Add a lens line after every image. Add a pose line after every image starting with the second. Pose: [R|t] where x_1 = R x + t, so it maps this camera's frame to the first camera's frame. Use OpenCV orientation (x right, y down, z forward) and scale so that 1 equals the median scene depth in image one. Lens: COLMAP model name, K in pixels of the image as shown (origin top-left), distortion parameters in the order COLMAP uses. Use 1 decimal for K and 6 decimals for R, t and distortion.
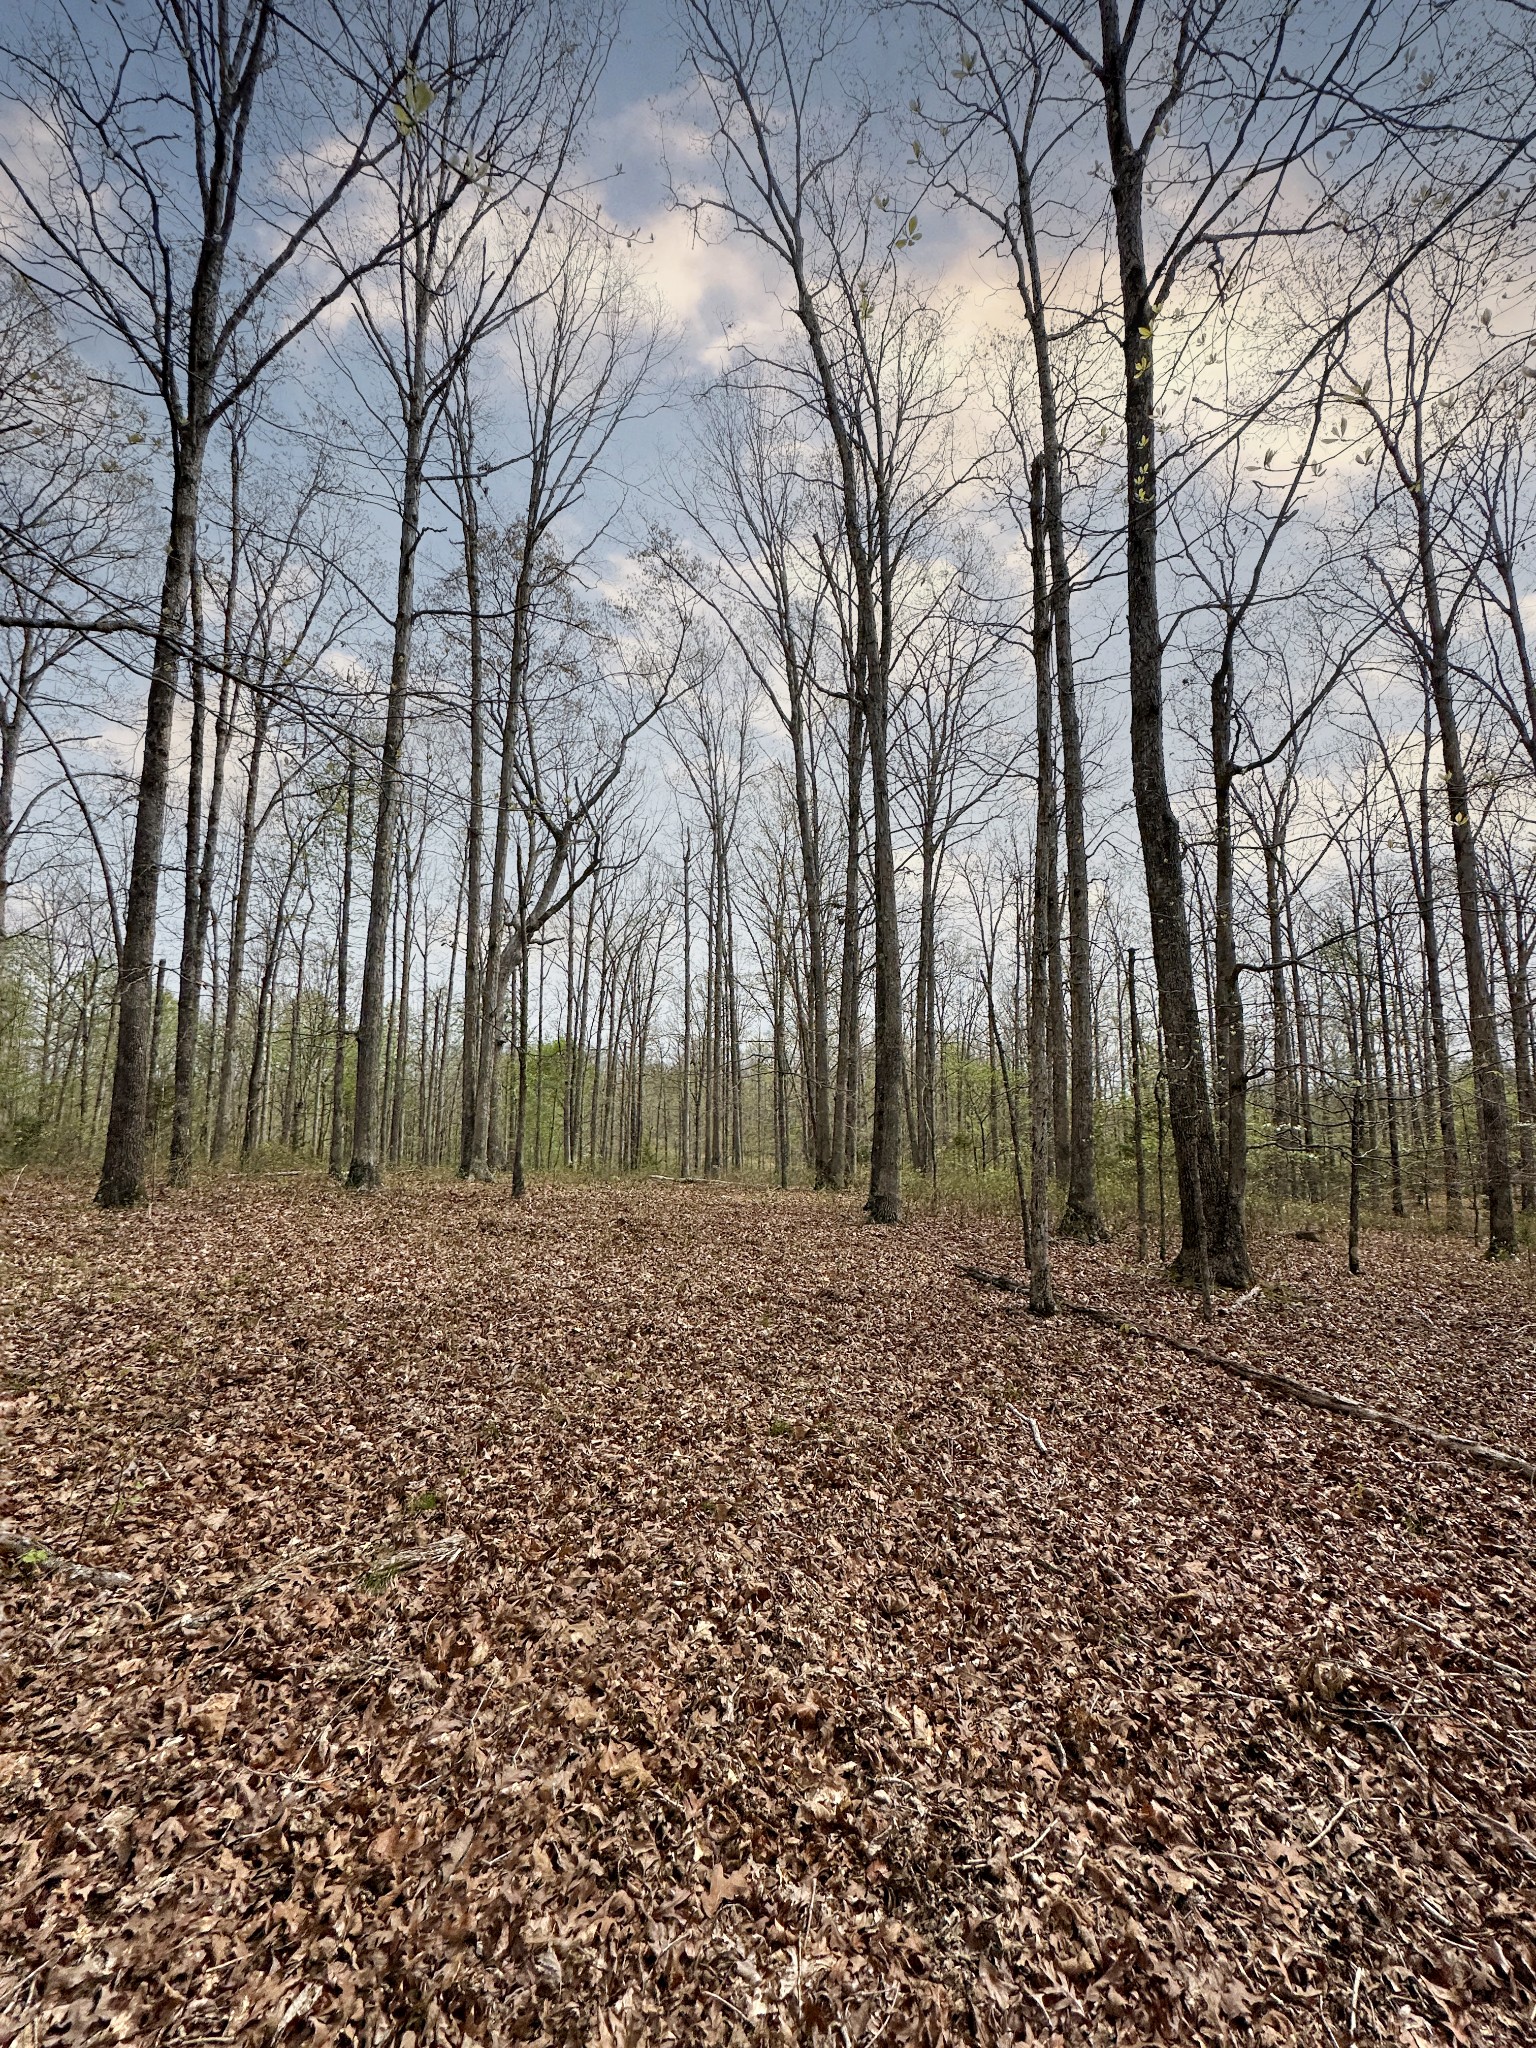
lens RADIAL K [[817.4, 0, 756.3], [0, 817.4, 1020.2], [0, 0, 1]] dist [-0.003913, 0.000779]
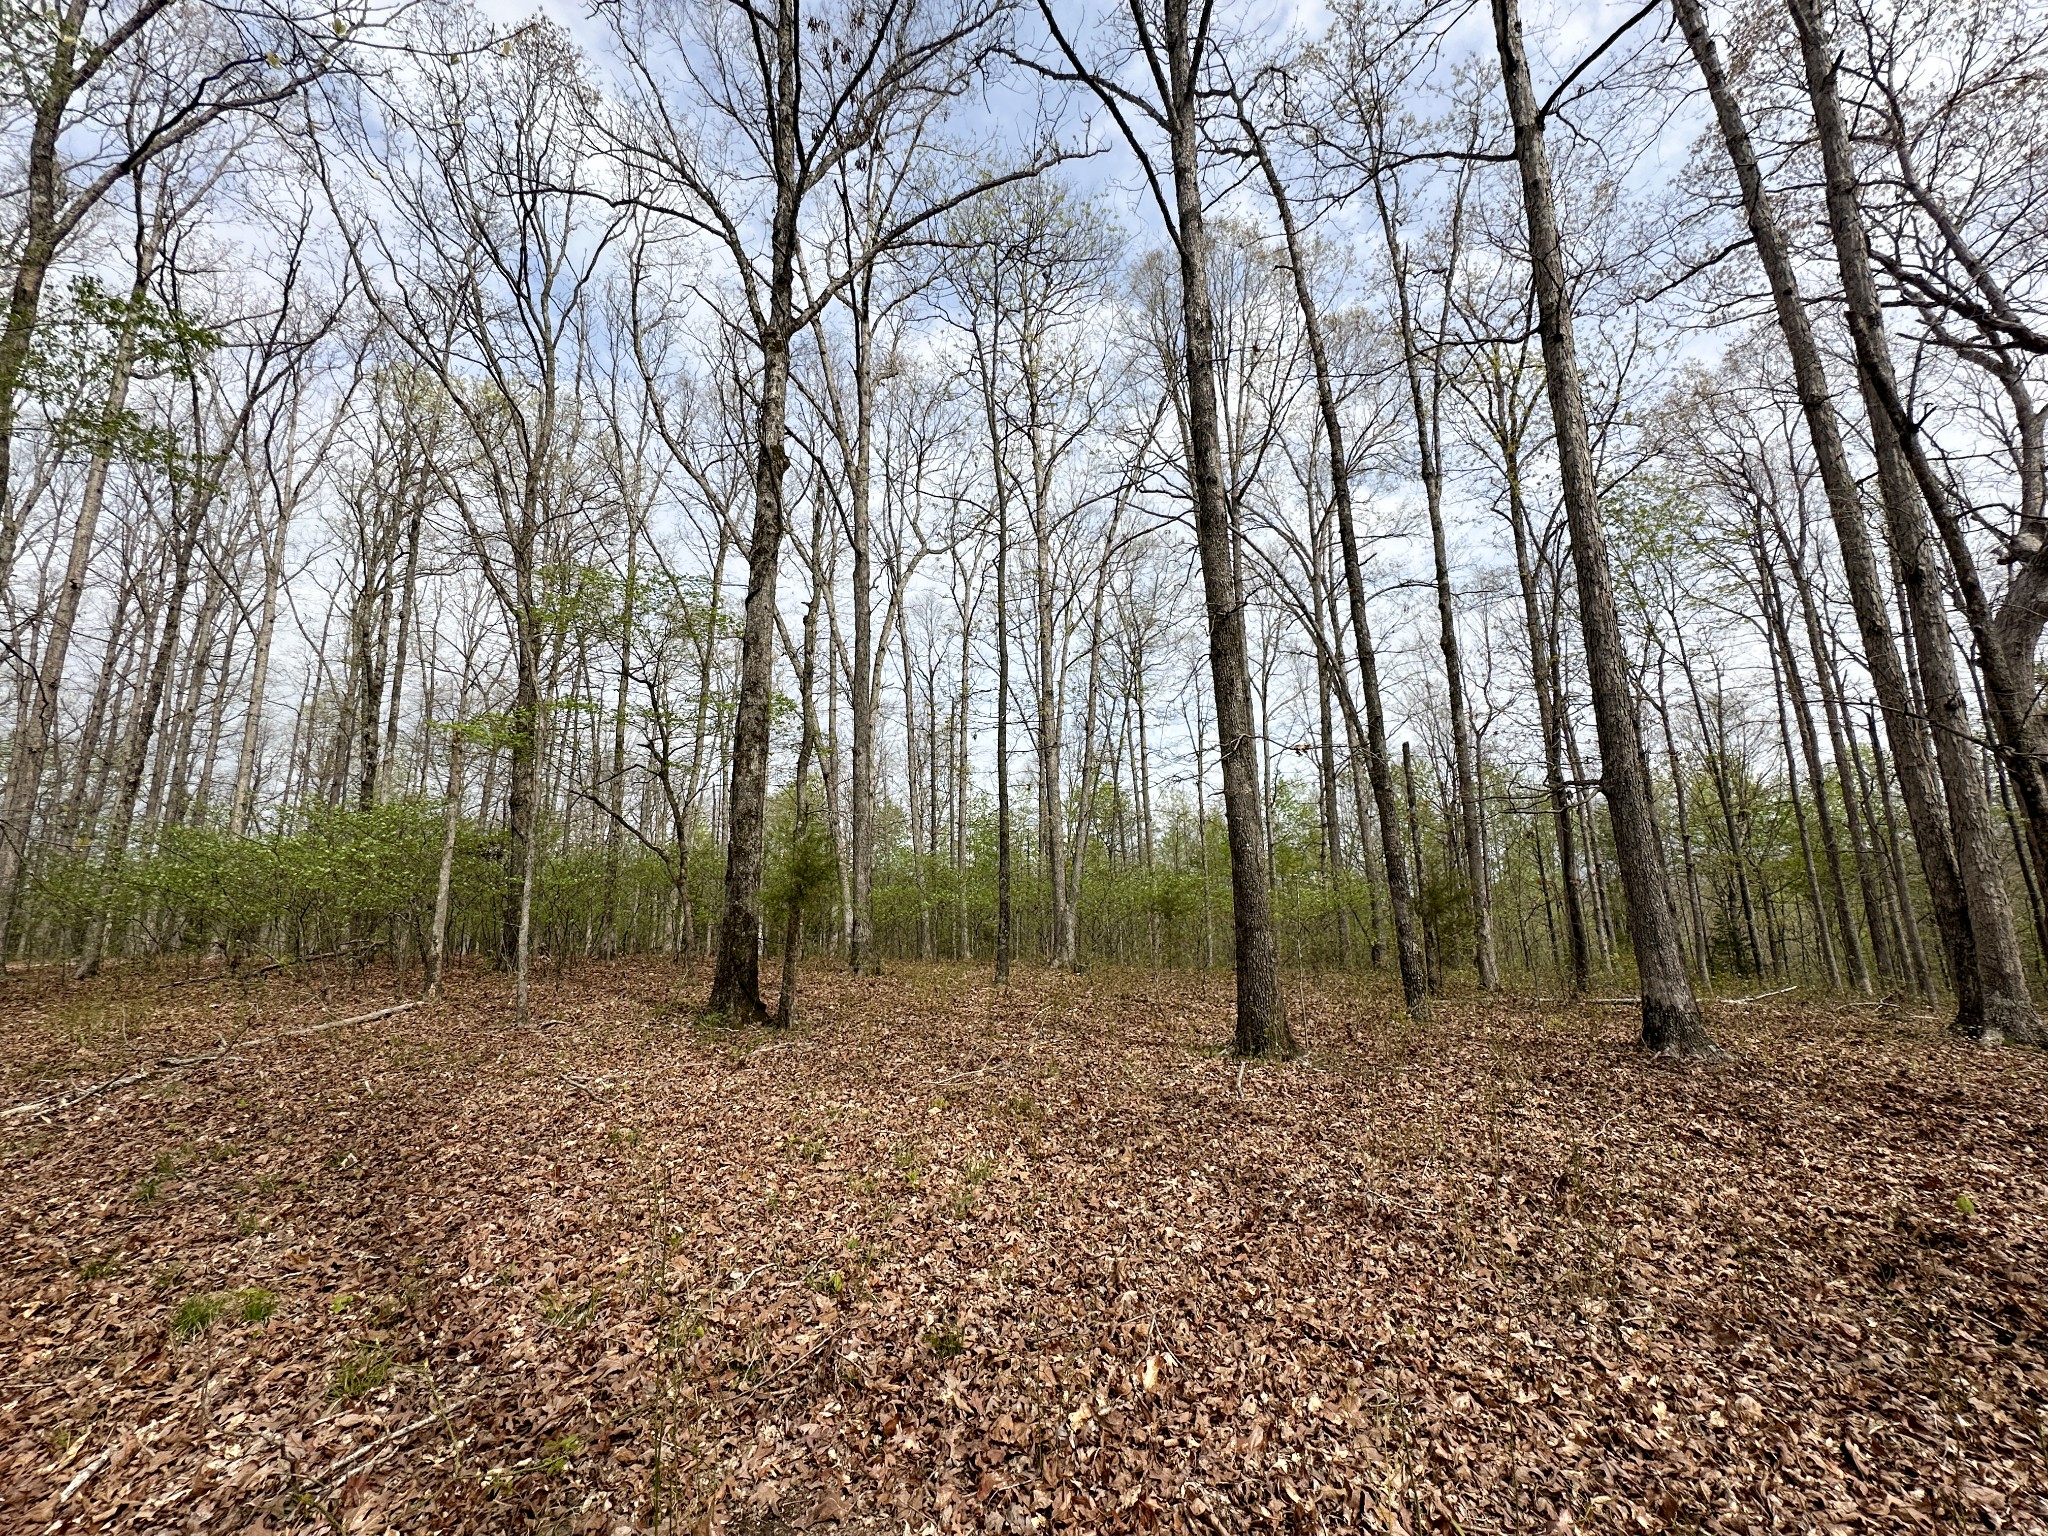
lens RADIAL K [[817.4, 0, 1023.0], [0, 817.4, 775.4], [0, 0, 1]] dist [-0.003913, 0.000779]
pose [[0.320795, -0.199083, -0.925989, -0.021921], [0.144471, 0.976505, -0.159894, 0.013292], [0.936066, -0.082486, 0.342020, 0.115536]]
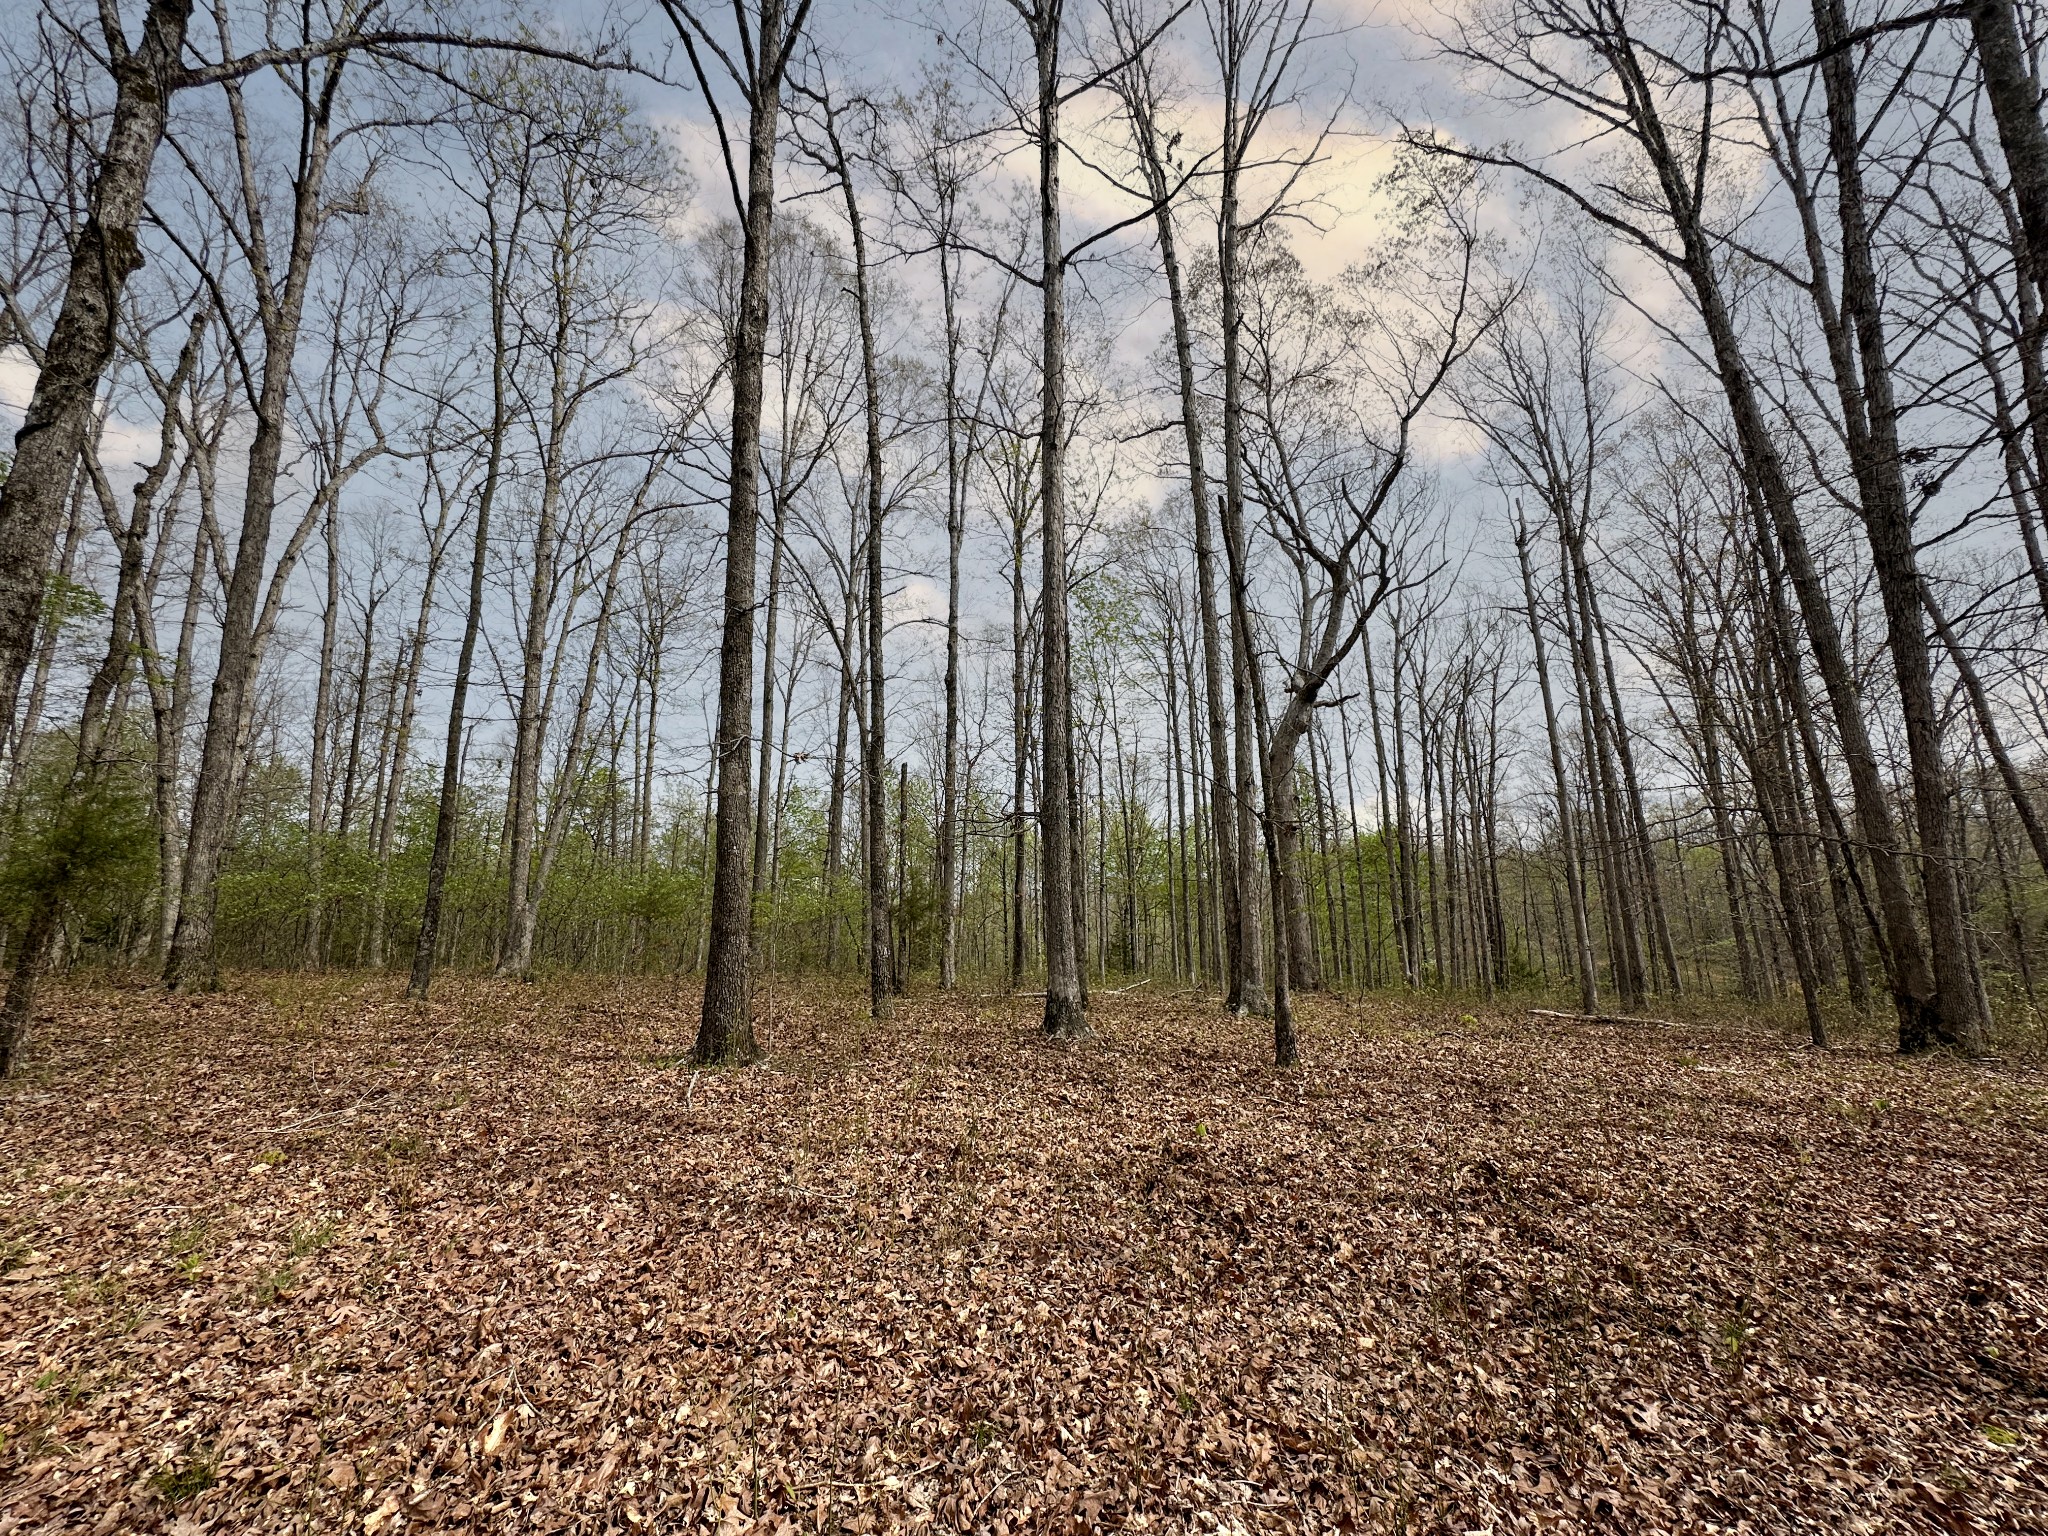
lens RADIAL K [[817.4, 0, 1025.7], [0, 817.4, 776.7], [0, 0, 1]] dist [-0.003913, 0.000779]
pose [[0.789978, -0.135068, -0.598073, -0.018657], [0.100790, 0.990772, -0.090624, 0.013679], [0.604794, 0.011311, 0.796301, 0.118796]]
